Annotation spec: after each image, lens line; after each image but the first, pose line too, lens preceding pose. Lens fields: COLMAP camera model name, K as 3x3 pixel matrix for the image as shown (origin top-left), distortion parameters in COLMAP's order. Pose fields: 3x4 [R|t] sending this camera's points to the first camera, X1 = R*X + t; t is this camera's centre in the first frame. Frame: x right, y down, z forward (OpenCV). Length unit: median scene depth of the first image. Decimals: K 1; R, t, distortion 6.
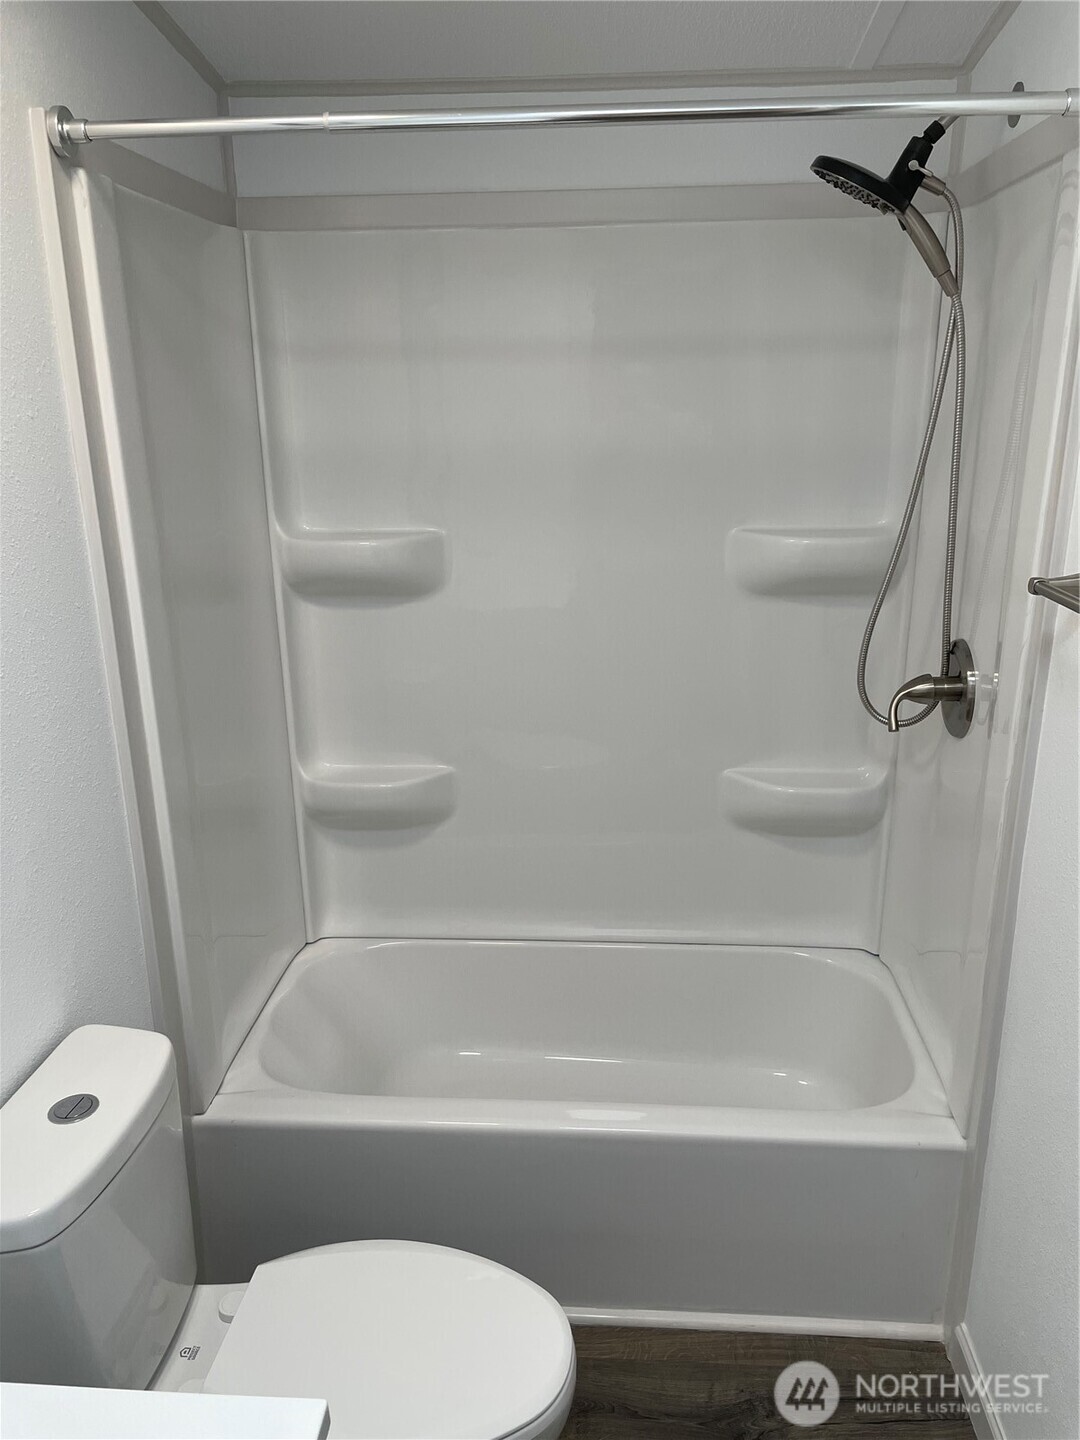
lens RADIAL K [[1074.9, 0, 540.0], [0, 1074.9, 720.0], [0, 0, 1]] dist [0.000769, 0.001286]
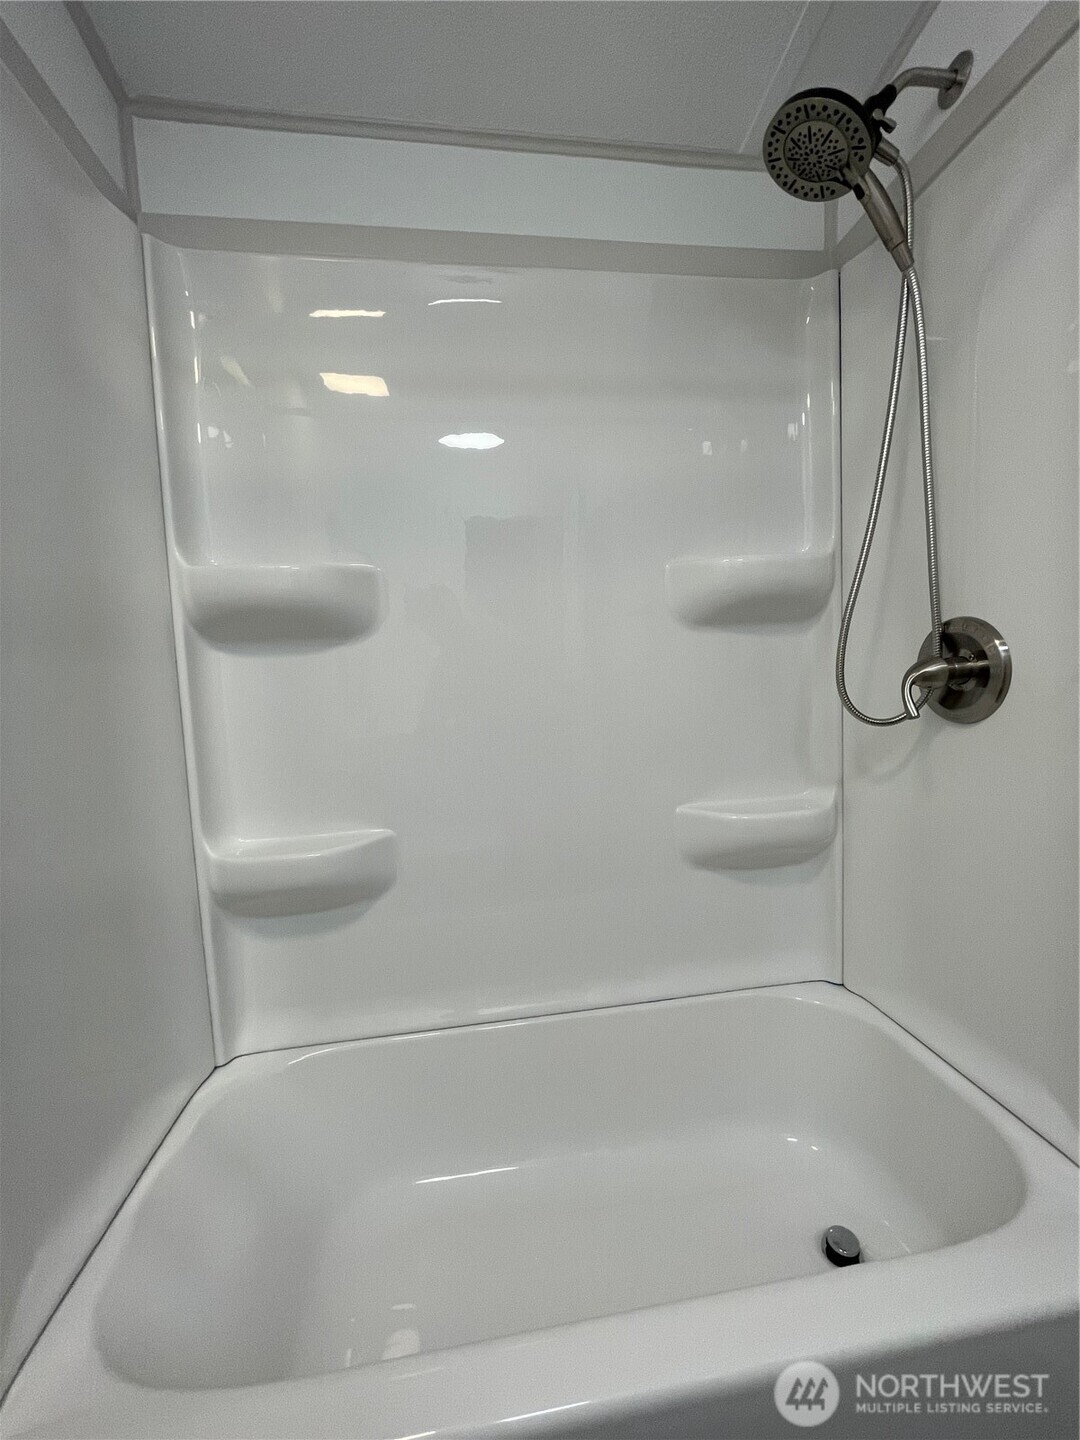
lens RADIAL K [[574.4, 0, 536.4], [0, 574.4, 716.2], [0, 0, 1]] dist [-0.016918, -0.000011]
pose [[0.977407, -0.045411, 0.206430, -0.058964], [0.090806, 0.972141, -0.216093, 0.067290], [-0.190866, 0.229956, 0.954301, 0.505156]]
